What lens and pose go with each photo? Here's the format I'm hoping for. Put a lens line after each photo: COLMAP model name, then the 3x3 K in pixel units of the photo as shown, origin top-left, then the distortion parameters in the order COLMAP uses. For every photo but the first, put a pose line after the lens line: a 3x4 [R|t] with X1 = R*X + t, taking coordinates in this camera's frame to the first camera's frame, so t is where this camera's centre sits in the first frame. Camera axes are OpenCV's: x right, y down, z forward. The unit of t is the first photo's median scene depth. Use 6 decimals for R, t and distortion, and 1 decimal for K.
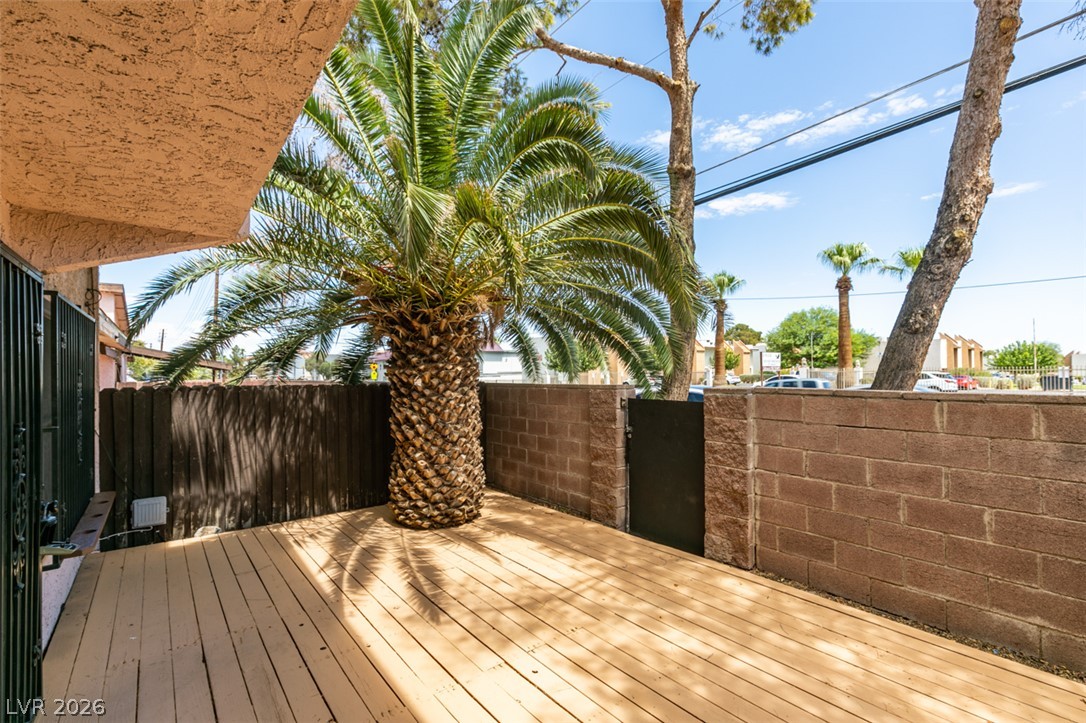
lens RADIAL K [[495.6, 0, 539.9], [0, 495.6, 364.0], [0, 0, 1]] dist [0.005202, 0.000103]
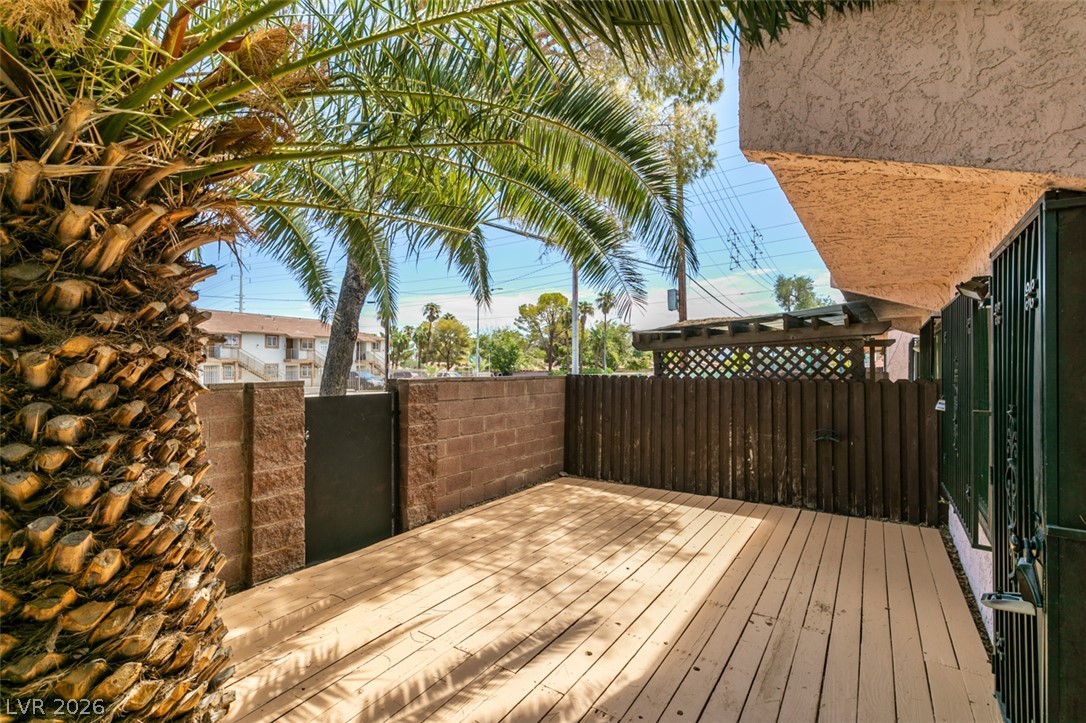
lens RADIAL K [[495.6, 0, 539.8], [0, 495.6, 365.2], [0, 0, 1]] dist [0.005202, 0.000103]
pose [[-0.305404, 0.015300, 0.952100, -0.966197], [-0.007767, 0.999798, -0.018559, 0.041092], [-0.952191, -0.013063, -0.305223, 1.240480]]
